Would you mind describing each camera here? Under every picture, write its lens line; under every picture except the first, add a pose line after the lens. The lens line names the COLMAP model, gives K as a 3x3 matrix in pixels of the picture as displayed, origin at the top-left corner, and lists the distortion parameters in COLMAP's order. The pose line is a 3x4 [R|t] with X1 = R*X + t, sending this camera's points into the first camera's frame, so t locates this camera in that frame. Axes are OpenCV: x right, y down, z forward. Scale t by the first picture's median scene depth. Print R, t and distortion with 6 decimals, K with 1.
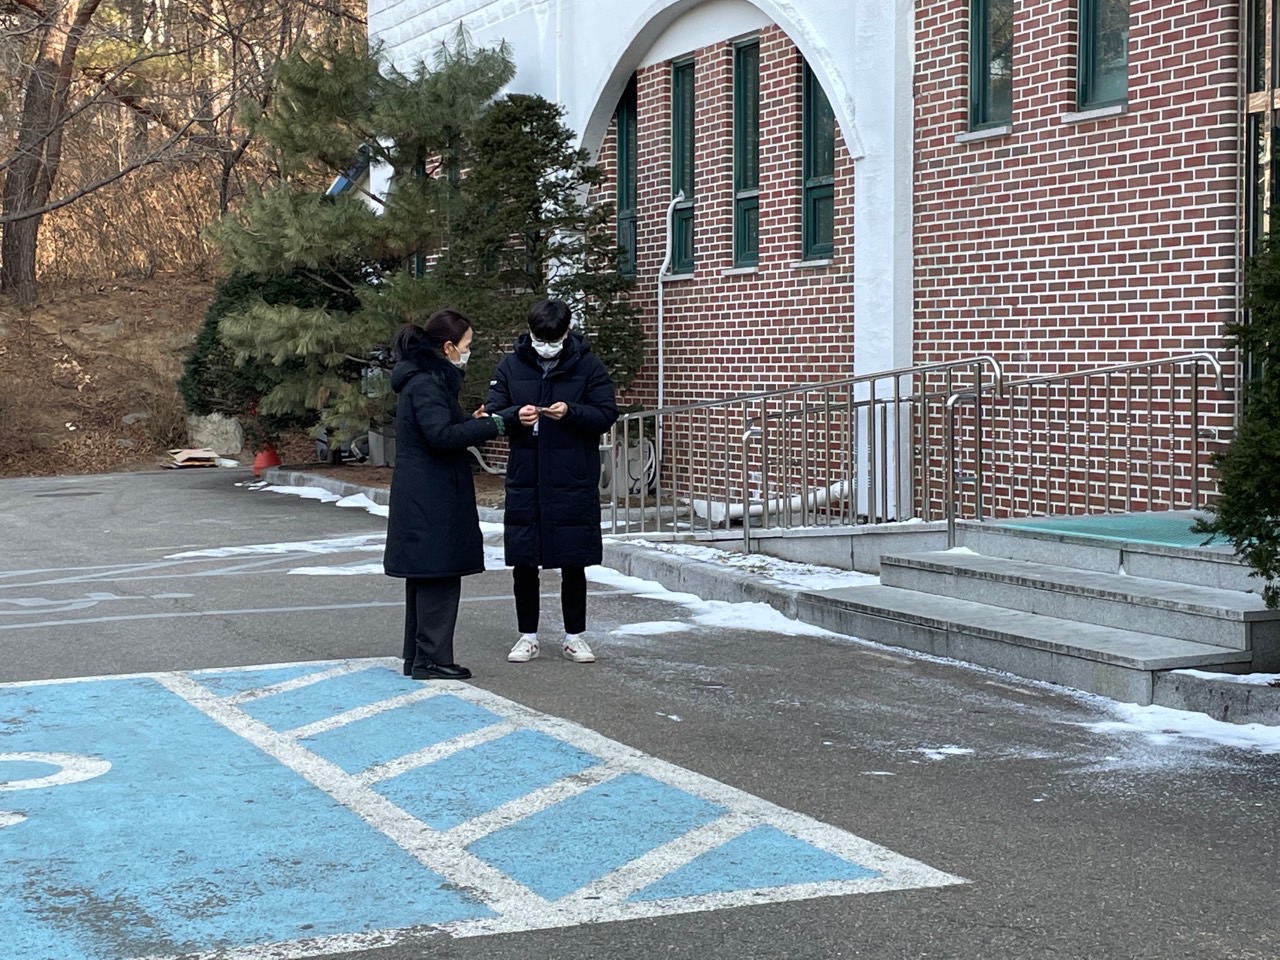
lens RADIAL K [[2228.5, 0, 639.3], [0, 2228.5, 479.7], [0, 0, 1]] dist [0.057076, 0.000000]
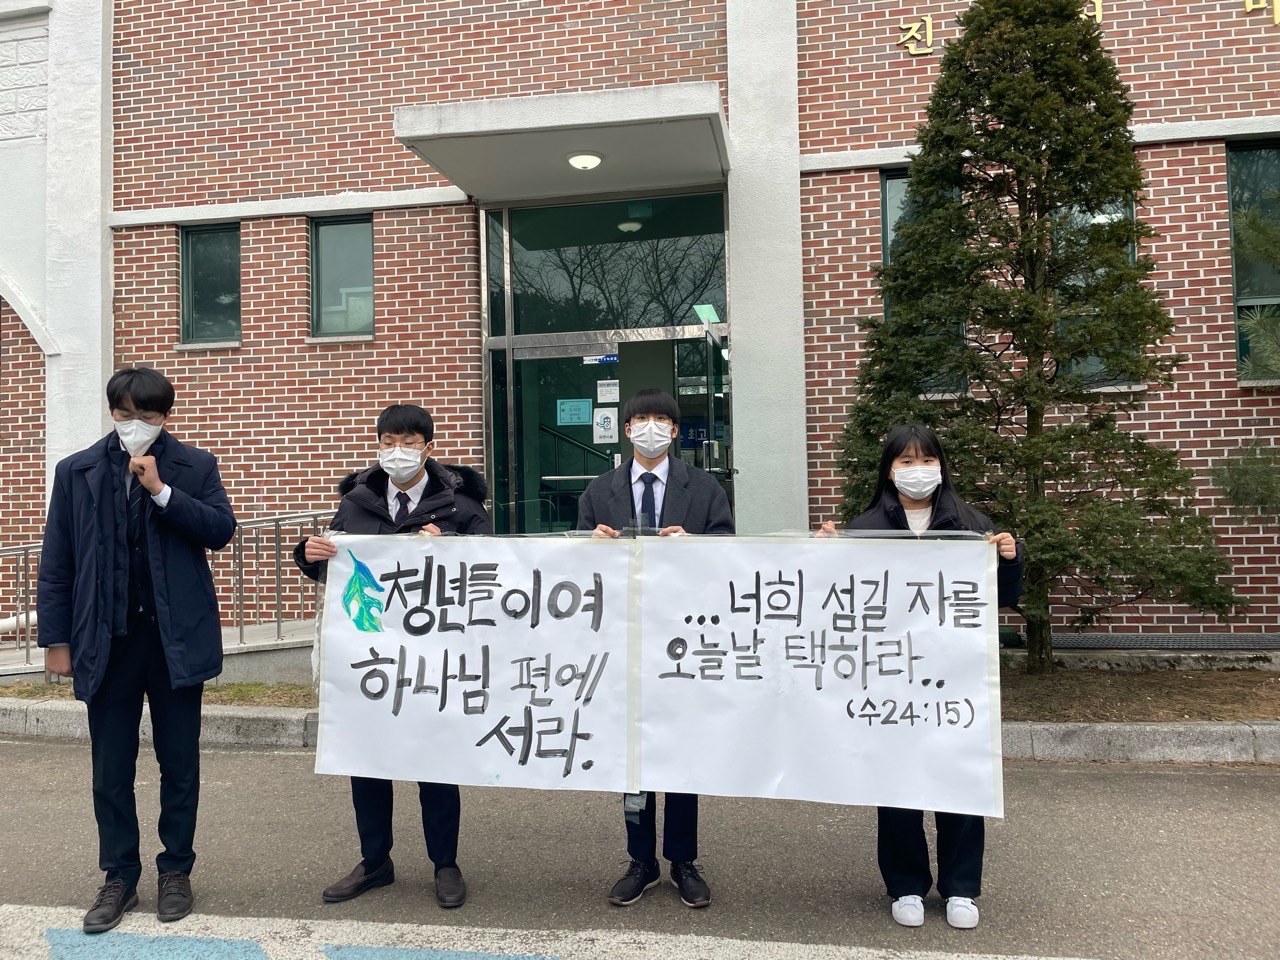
lens RADIAL K [[964.1, 0, 648.3], [0, 964.1, 472.9], [0, 0, 1]] dist [0.060079, -0.064875]
pose [[0.545380, 0.016415, 0.838028, -0.190769], [0.064005, 0.996073, -0.061165, -0.022398], [-0.835741, 0.086996, 0.542188, 0.440970]]
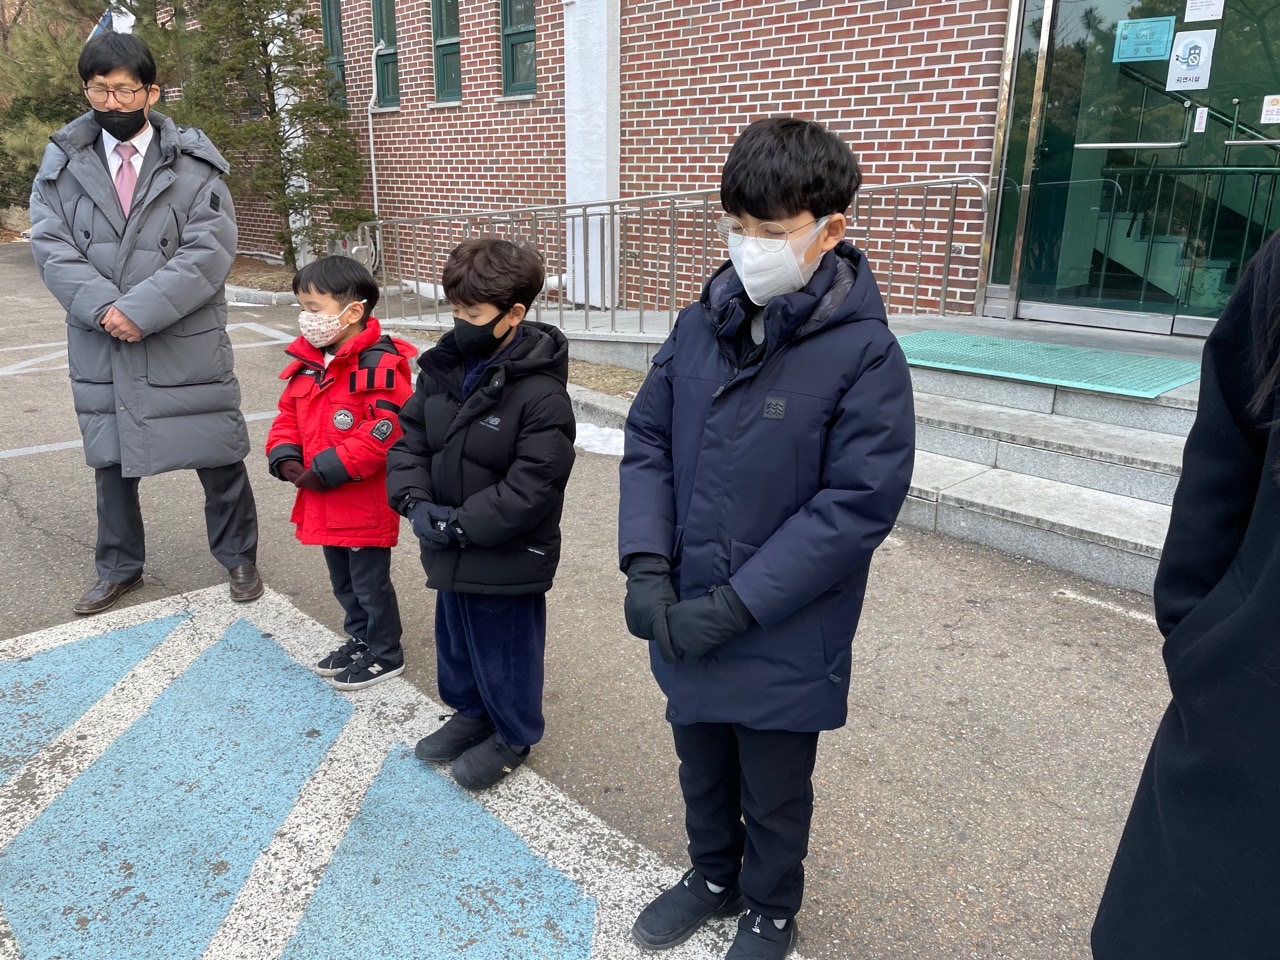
lens RADIAL K [[964.1, 0, 642.8], [0, 964.1, 480.8], [0, 0, 1]] dist [0.060079, -0.064875]
pose [[0.938760, -0.085747, 0.333732, -0.066236], [0.001196, 0.969347, 0.245693, -0.023480], [-0.344570, -0.230247, 0.910087, 0.465304]]
